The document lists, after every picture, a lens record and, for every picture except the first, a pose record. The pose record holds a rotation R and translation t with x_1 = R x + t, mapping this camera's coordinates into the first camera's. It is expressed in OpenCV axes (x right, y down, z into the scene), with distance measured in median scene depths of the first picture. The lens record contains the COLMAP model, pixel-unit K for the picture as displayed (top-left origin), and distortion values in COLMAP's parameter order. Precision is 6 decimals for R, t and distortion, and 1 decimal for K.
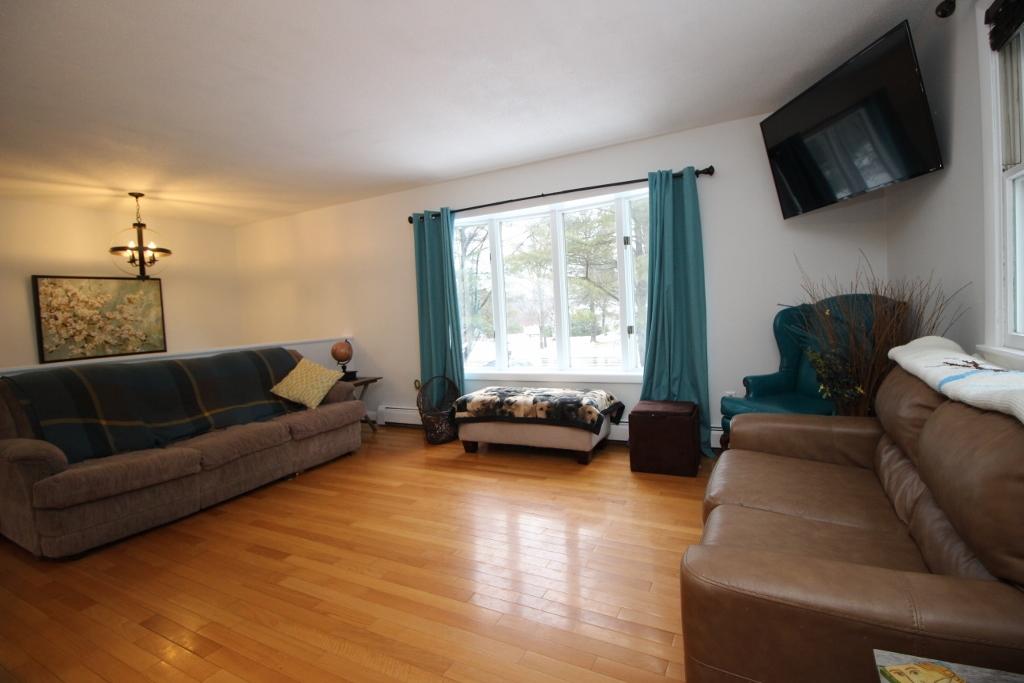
lens RADIAL K [[493.0, 0, 512.1], [0, 493.0, 341.4], [0, 0, 1]] dist [-0.002564, -0.000491]
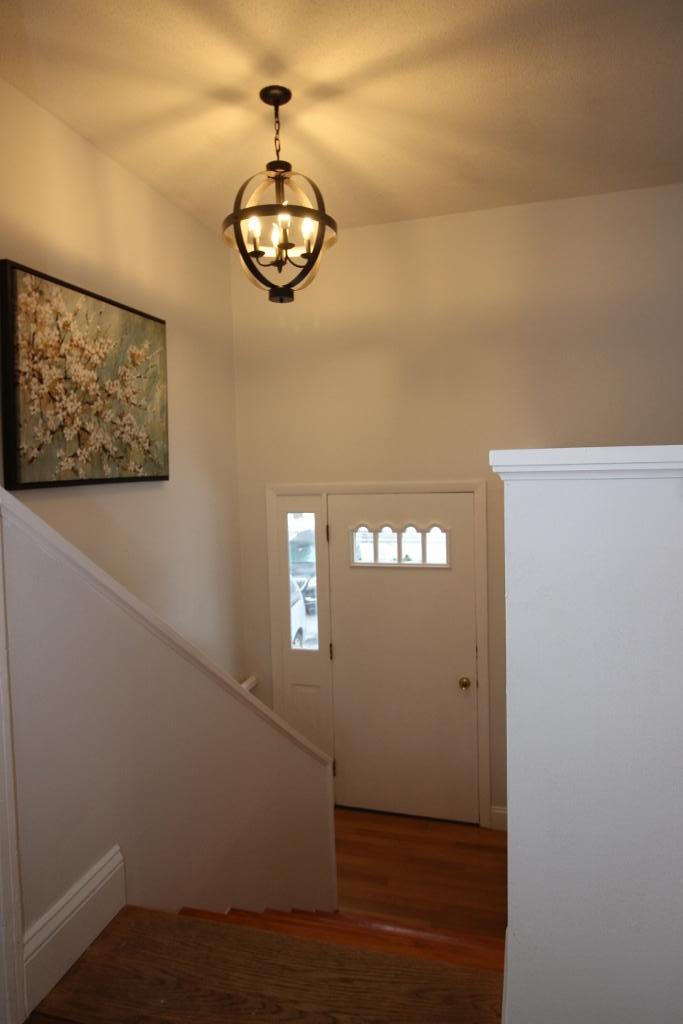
lens RADIAL K [[654.8, 0, 341.5], [0, 654.8, 513.2], [0, 0, 1]] dist [0.000628, -0.000207]
pose [[0.974038, 0.014041, 0.225951, -0.772026], [-0.013648, 0.999901, -0.003305, 0.059137], [-0.225975, 0.000136, 0.974133, 0.404391]]
